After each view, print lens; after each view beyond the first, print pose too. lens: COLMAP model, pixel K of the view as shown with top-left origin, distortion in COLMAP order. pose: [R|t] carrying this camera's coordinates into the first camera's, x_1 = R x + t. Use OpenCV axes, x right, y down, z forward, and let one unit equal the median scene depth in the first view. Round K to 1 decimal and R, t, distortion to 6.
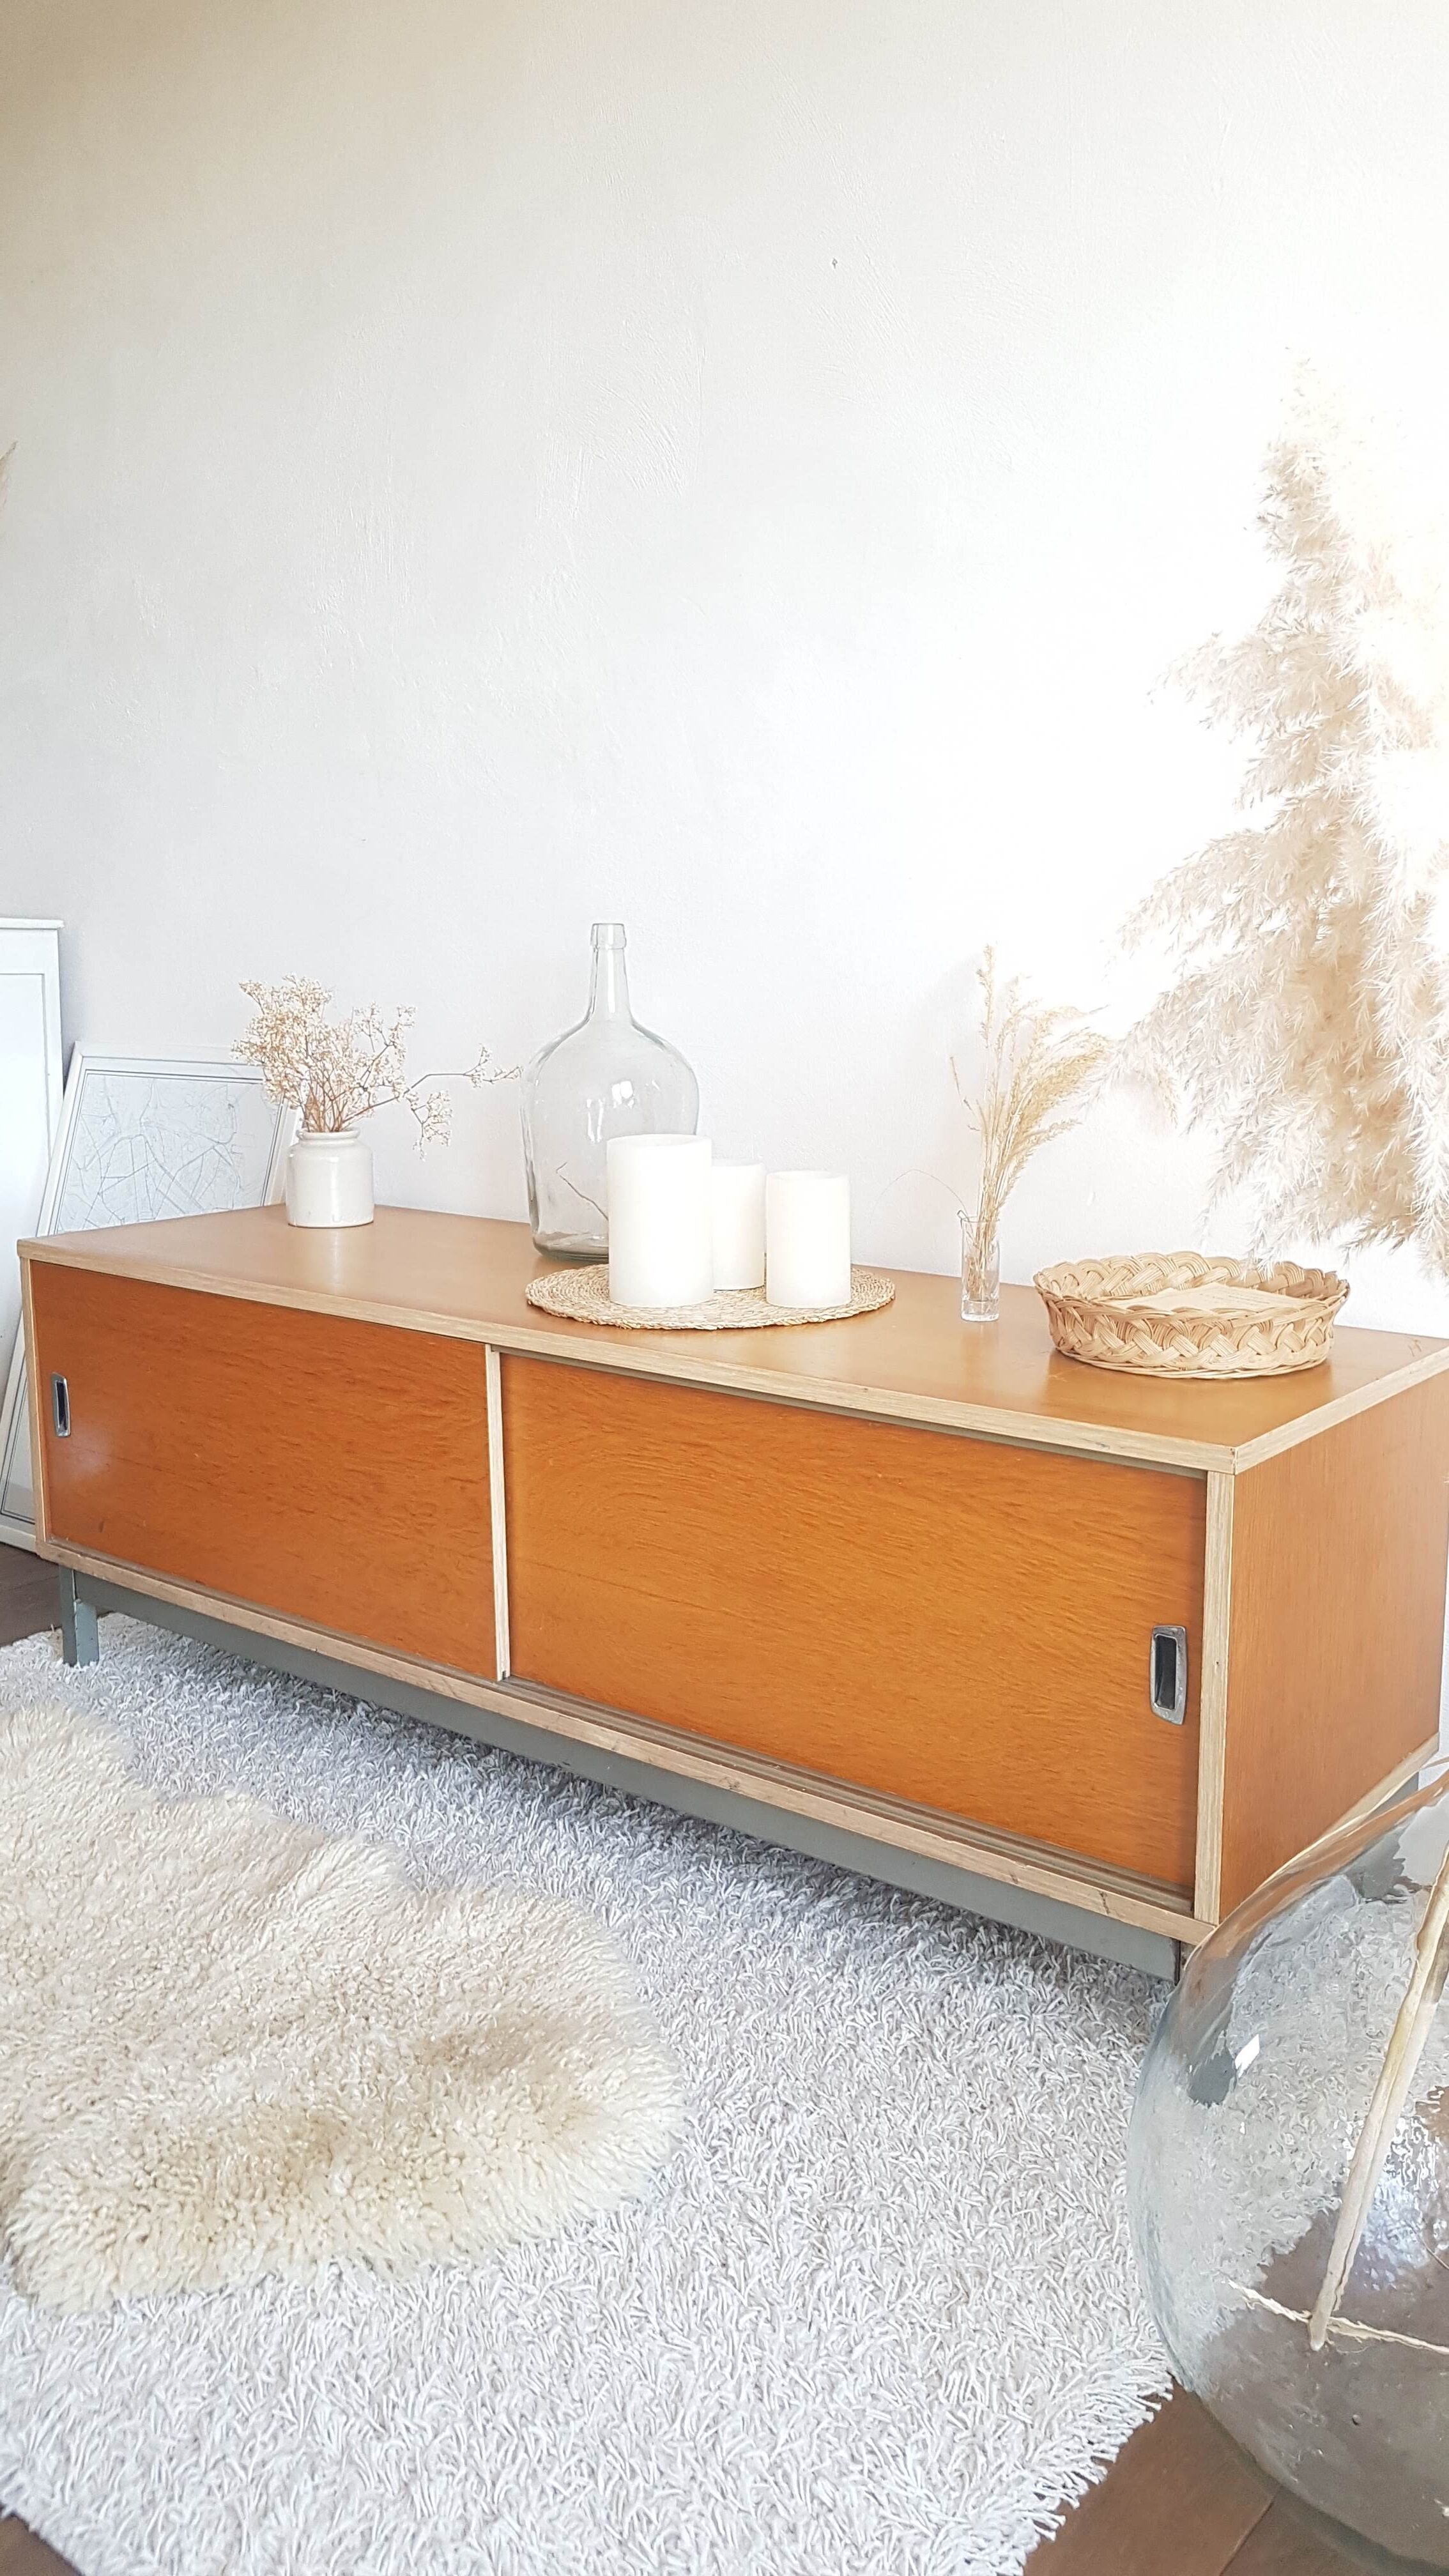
lens RADIAL K [[2019.3, 0, 750.5], [0, 2019.3, 1180.9], [0, 0, 1]] dist [-0.006342, -0.001486]
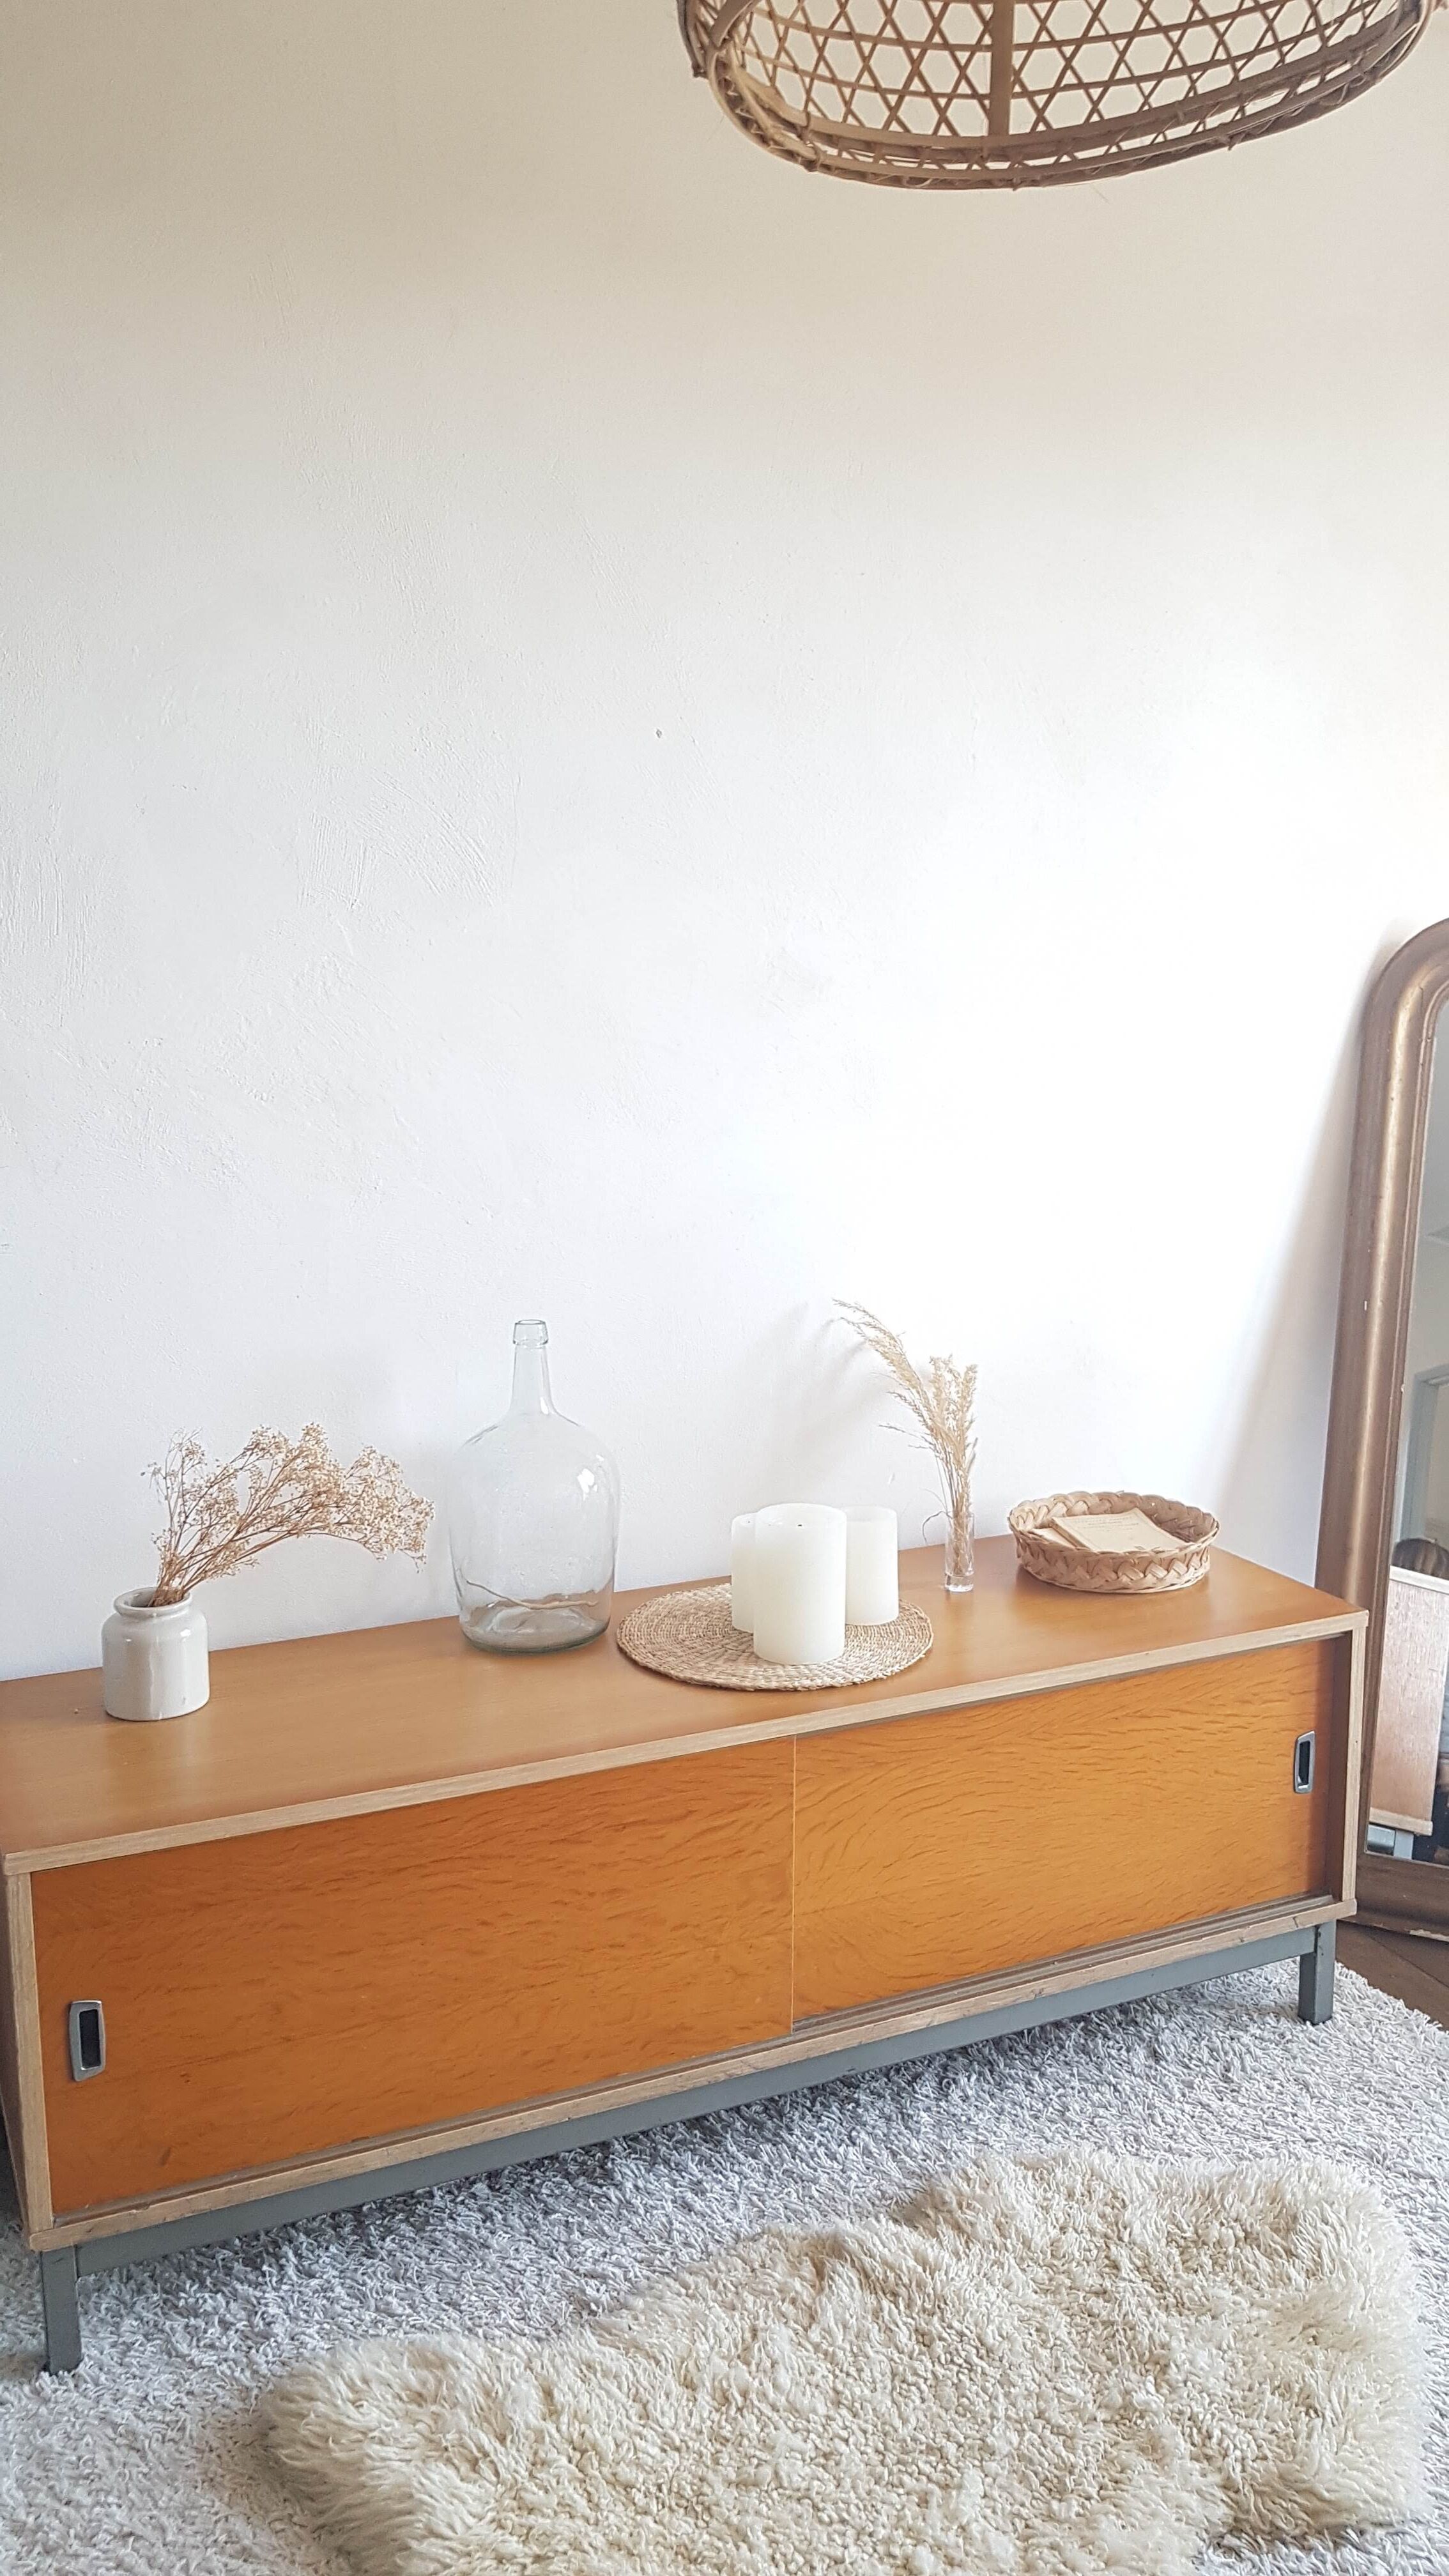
lens RADIAL K [[2027.0, 0, 744.7], [0, 2027.0, 1227.7], [0, 0, 1]] dist [-0.014320, -0.009015]
pose [[0.454715, -0.119940, 0.882524, -1.100222], [0.120564, 0.990059, 0.072435, -0.280072], [-0.882439, 0.073463, 0.464655, 0.500331]]
